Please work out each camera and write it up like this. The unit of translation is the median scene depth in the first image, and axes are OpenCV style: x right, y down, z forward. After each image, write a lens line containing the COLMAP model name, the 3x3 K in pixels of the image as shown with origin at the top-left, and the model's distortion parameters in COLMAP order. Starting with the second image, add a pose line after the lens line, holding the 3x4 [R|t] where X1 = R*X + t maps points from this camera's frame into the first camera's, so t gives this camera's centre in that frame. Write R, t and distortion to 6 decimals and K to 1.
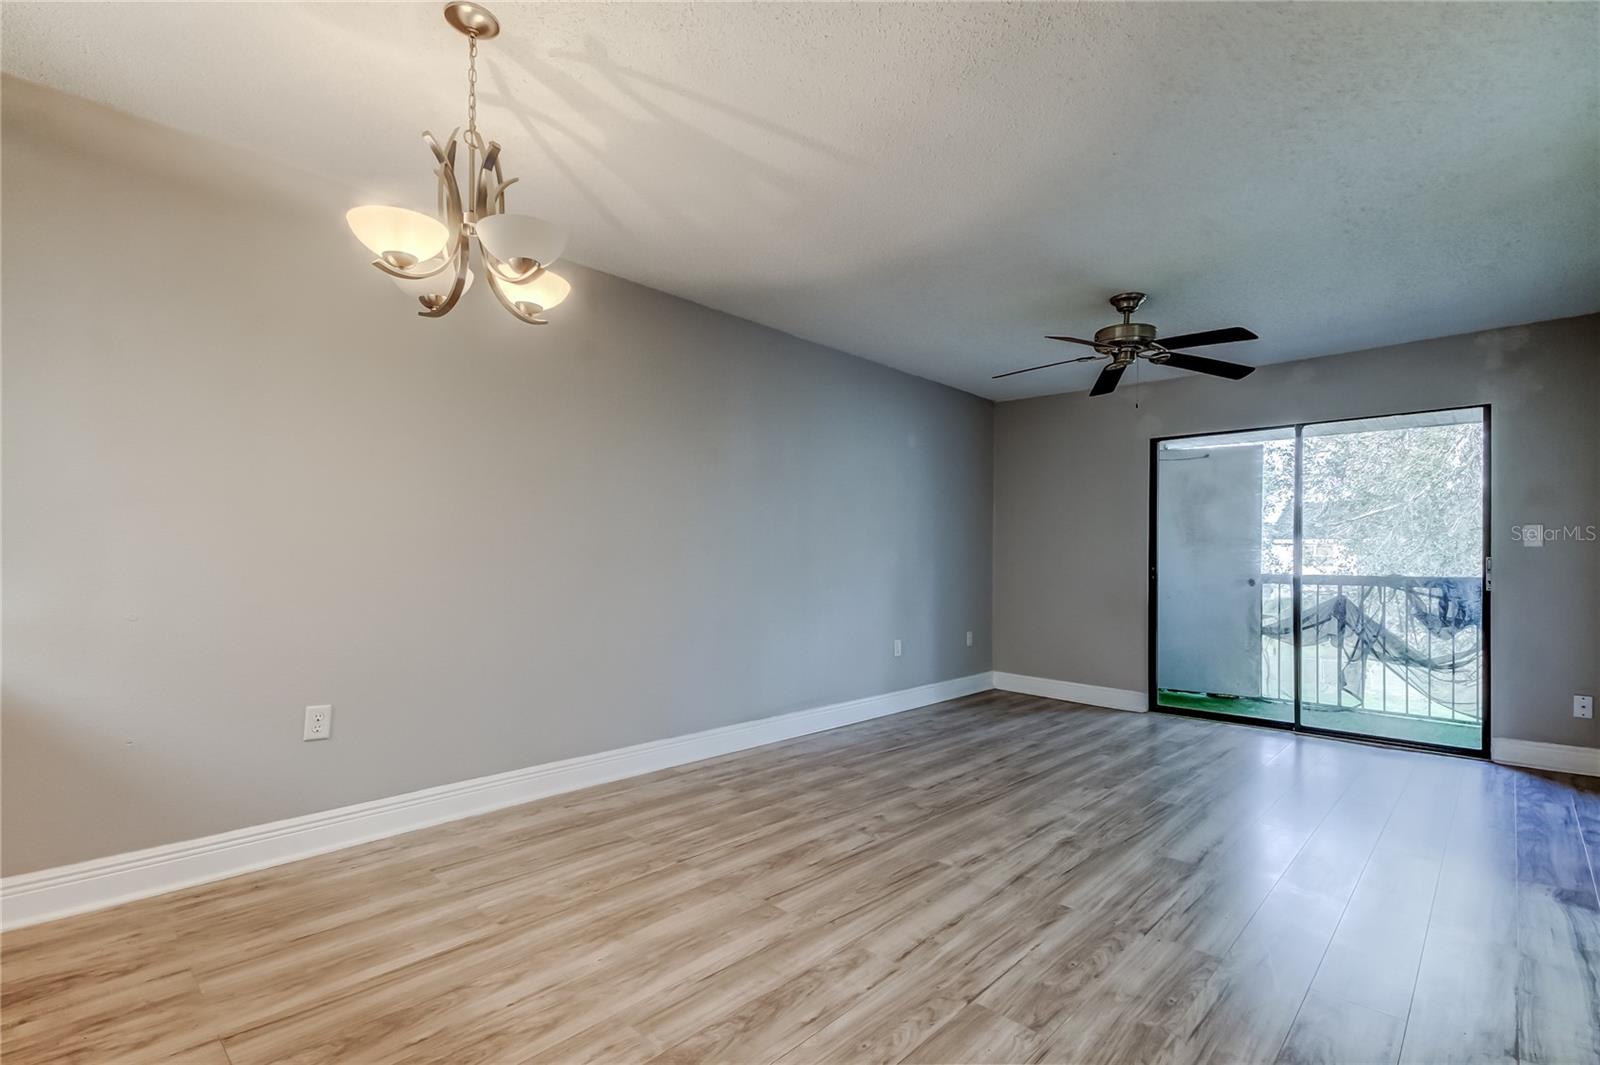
lens RADIAL K [[748.6, 0, 828.1], [0, 748.6, 554.7], [0, 0, 1]] dist [0.020057, -0.004855]
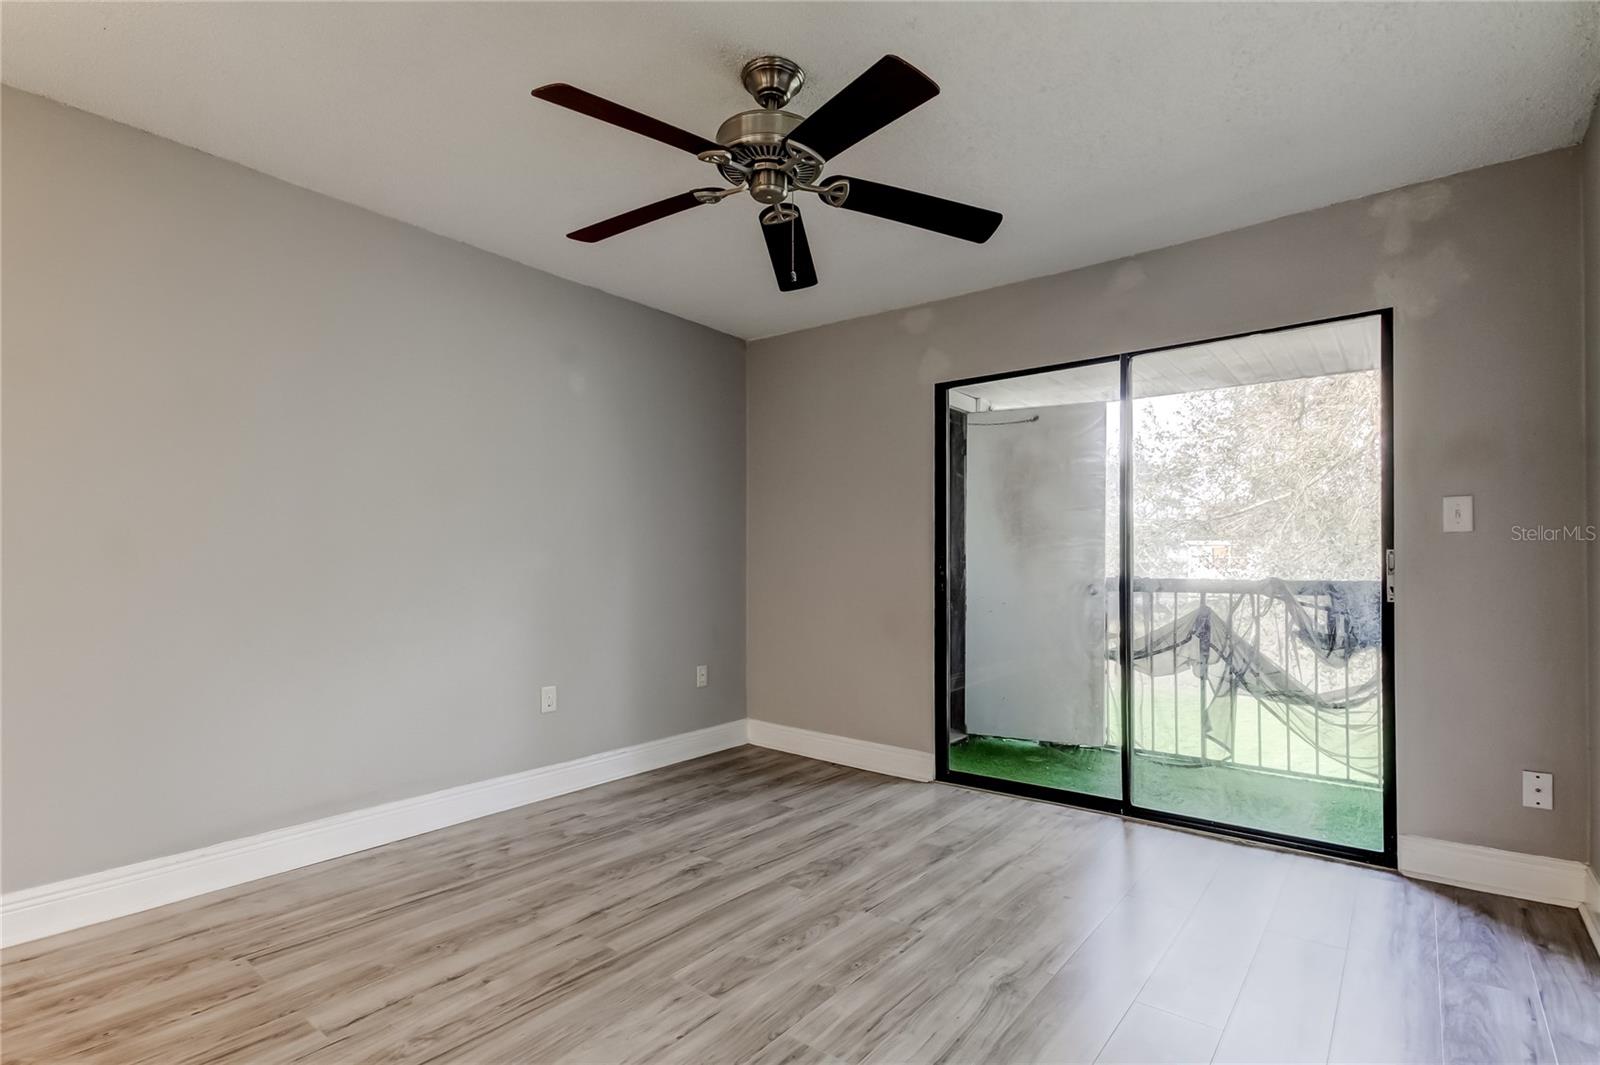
lens RADIAL K [[748.6, 0, 833.8], [0, 748.6, 562.8], [0, 0, 1]] dist [0.020057, -0.004855]
pose [[0.996754, -0.010484, 0.079828, 0.351828], [0.010407, 0.999945, 0.001382, 0.008638], [-0.079838, -0.000547, 0.996808, 0.401935]]
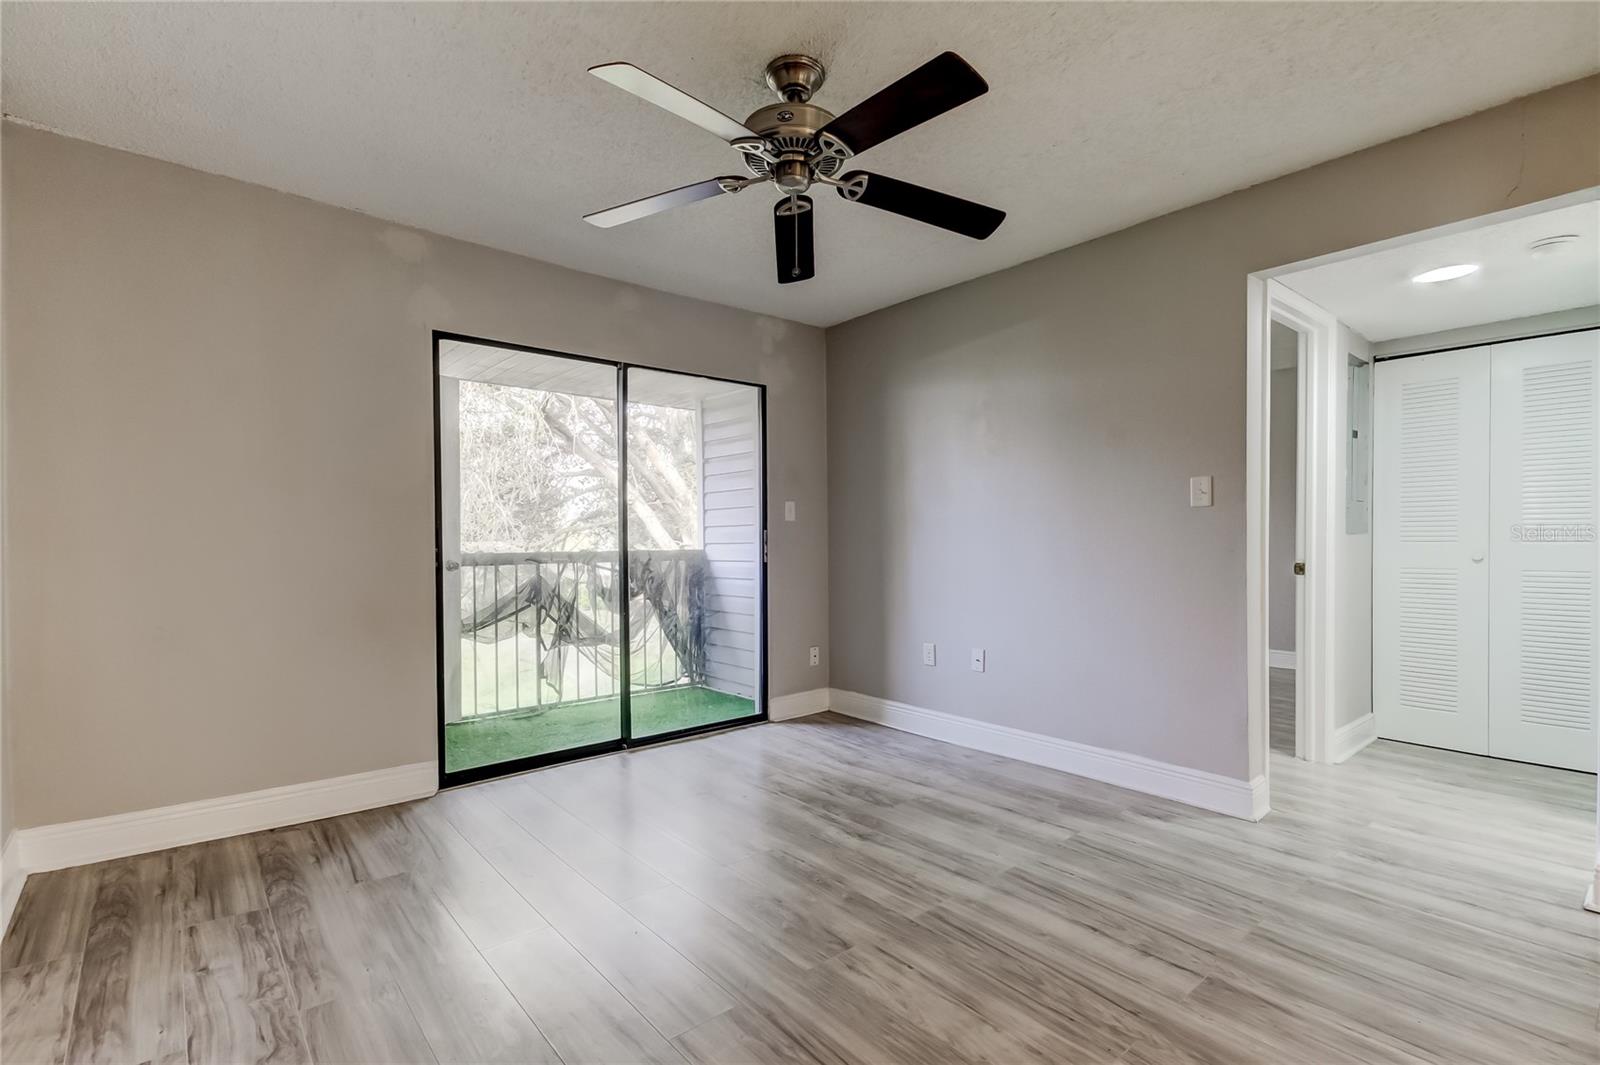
lens RADIAL K [[748.6, 0, 752.8], [0, 748.6, 533.2], [0, 0, 1]] dist [0.020057, -0.004855]
pose [[0.168766, -0.003400, 0.985650, -0.157094], [0.000914, 0.999994, 0.003293, 0.004409], [-0.985656, 0.000345, 0.168768, 0.829682]]
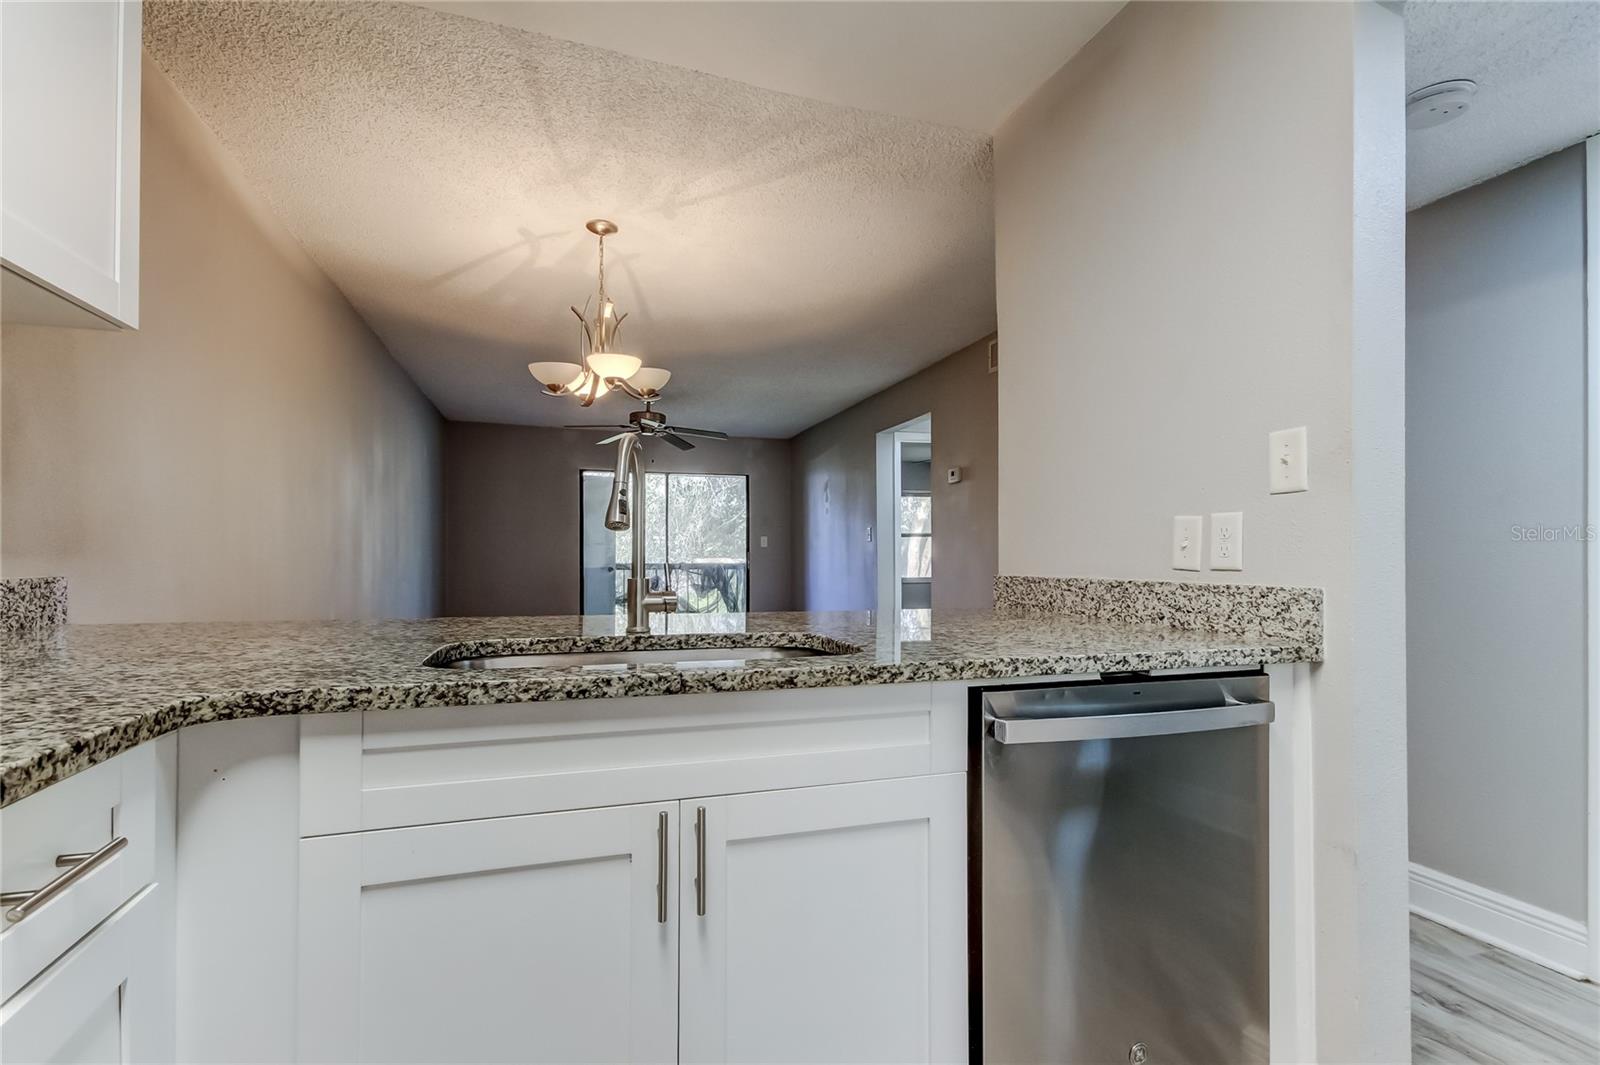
lens RADIAL K [[748.6, 0, 798.6], [0, 748.6, 539.7], [0, 0, 1]] dist [0.020057, -0.004855]
pose [[0.493906, 0.011587, 0.869438, -0.751656], [0.000351, 0.999908, -0.013525, -0.004190], [-0.869515, 0.006985, 0.493857, -0.072281]]
